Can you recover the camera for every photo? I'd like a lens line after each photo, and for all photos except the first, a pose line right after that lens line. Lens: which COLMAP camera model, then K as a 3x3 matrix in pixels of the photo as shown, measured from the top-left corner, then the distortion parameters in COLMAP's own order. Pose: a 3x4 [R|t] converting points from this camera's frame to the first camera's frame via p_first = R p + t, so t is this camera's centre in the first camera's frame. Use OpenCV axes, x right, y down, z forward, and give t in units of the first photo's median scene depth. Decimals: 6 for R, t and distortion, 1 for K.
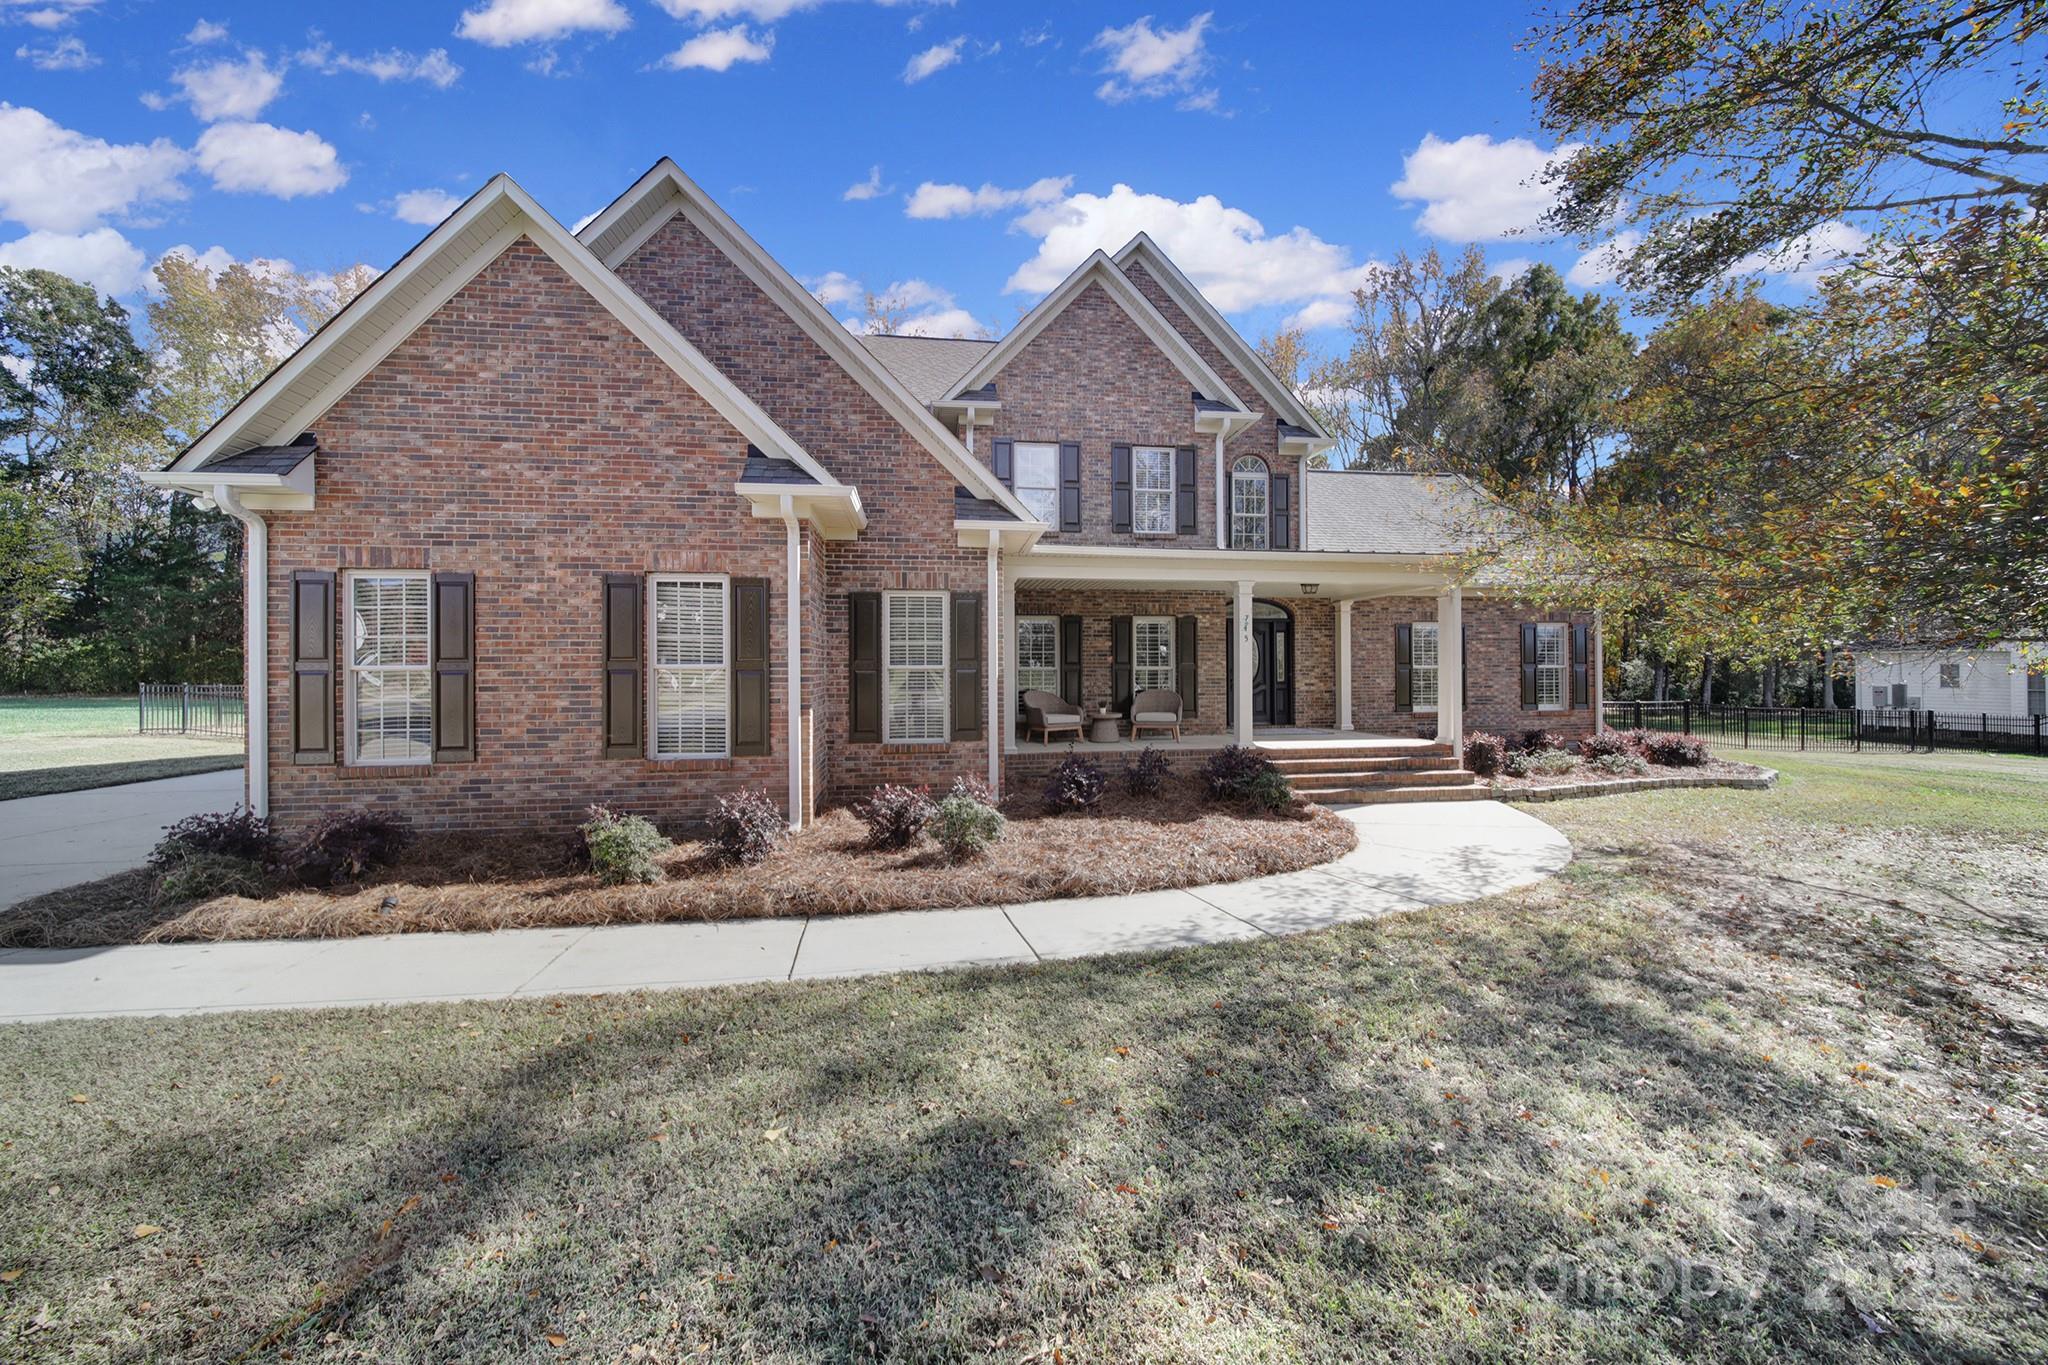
lens RADIAL K [[717.0, 0, 1017.0], [0, 717.0, 678.3], [0, 0, 1]] dist [-0.002355, -0.001062]
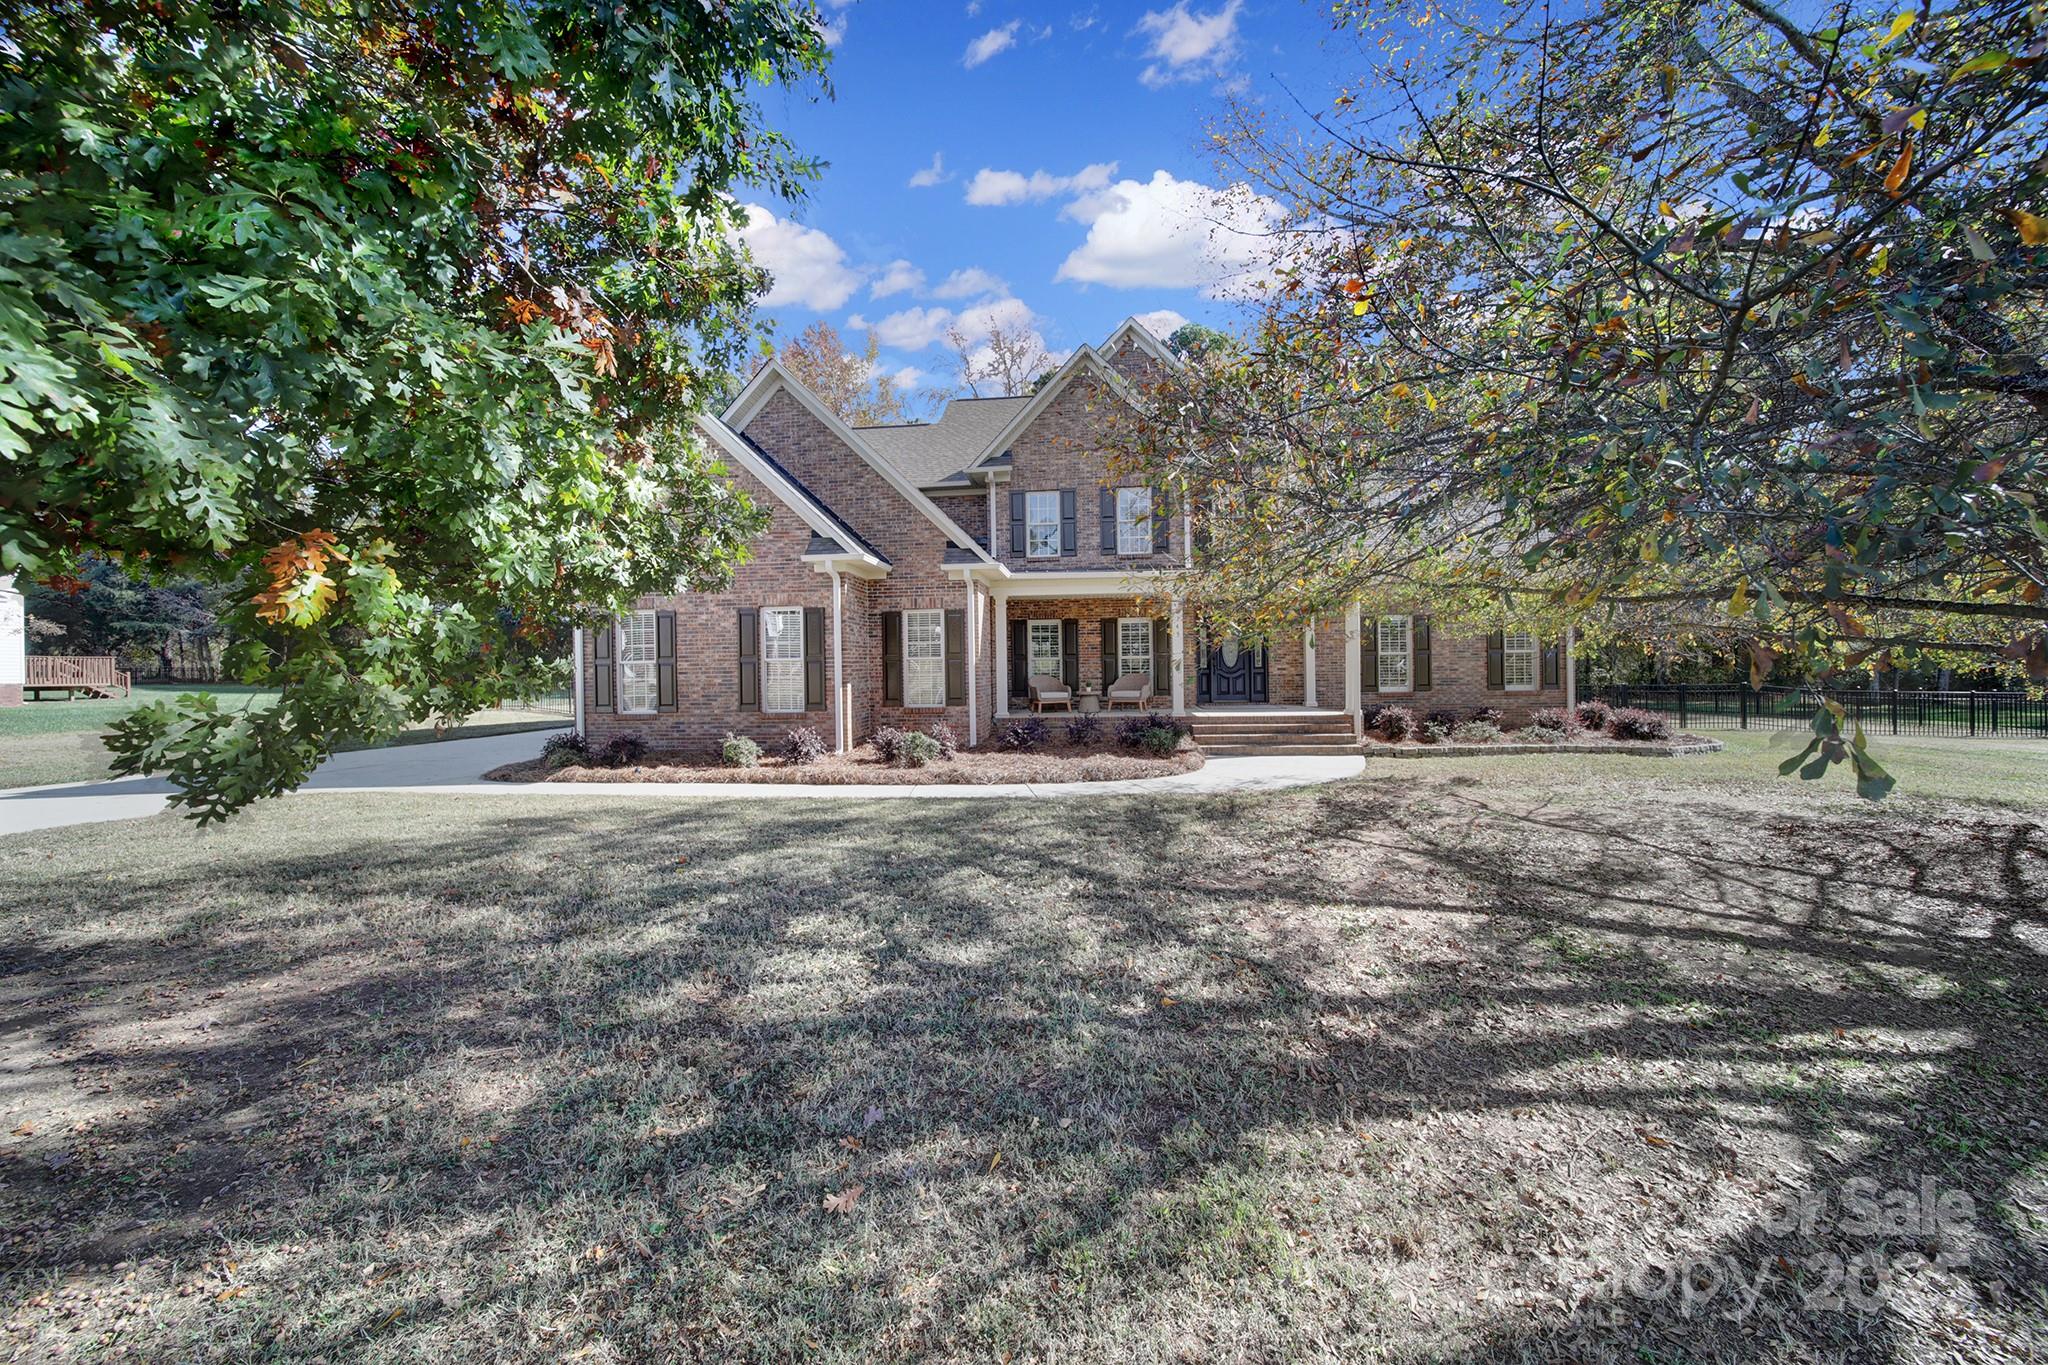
lens RADIAL K [[717.0, 0, 1012.8], [0, 717.0, 677.0], [0, 0, 1]] dist [-0.002355, -0.001062]
pose [[0.971512, -0.006315, -0.236906, 0.473465], [0.008500, 0.999930, 0.008202, 0.015574], [0.236838, -0.009982, 0.971498, -0.533581]]
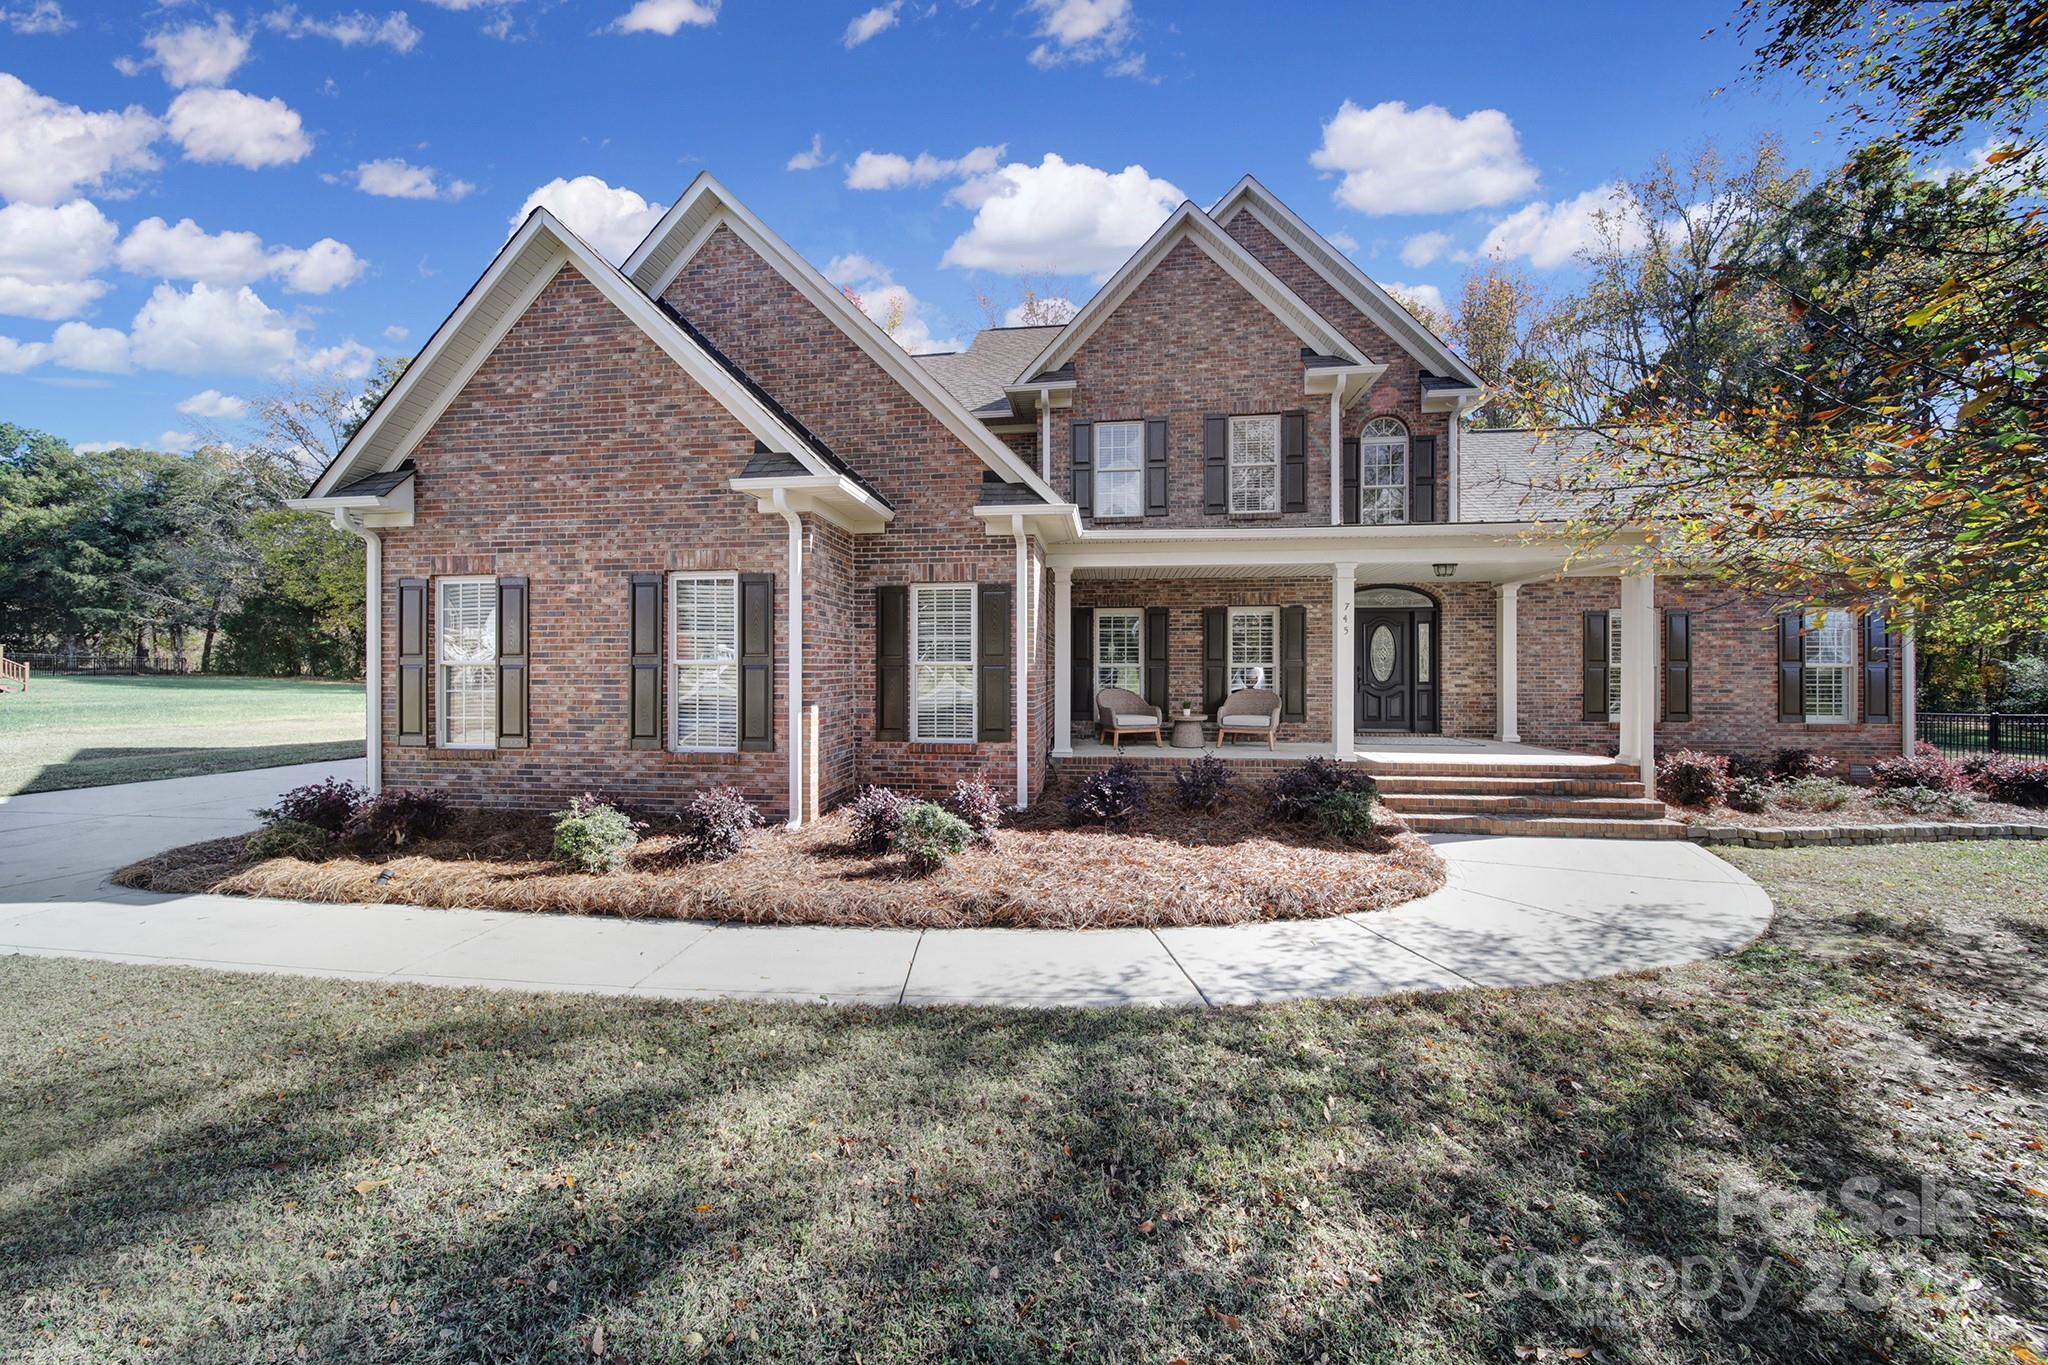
lens RADIAL K [[717.0, 0, 1015.9], [0, 717.0, 675.2], [0, 0, 1]] dist [-0.002355, -0.001062]
pose [[0.966639, 0.007085, -0.256044, 0.224294], [-0.006925, 0.999975, 0.001527, -0.002013], [0.256049, 0.000297, 0.966664, 0.116177]]
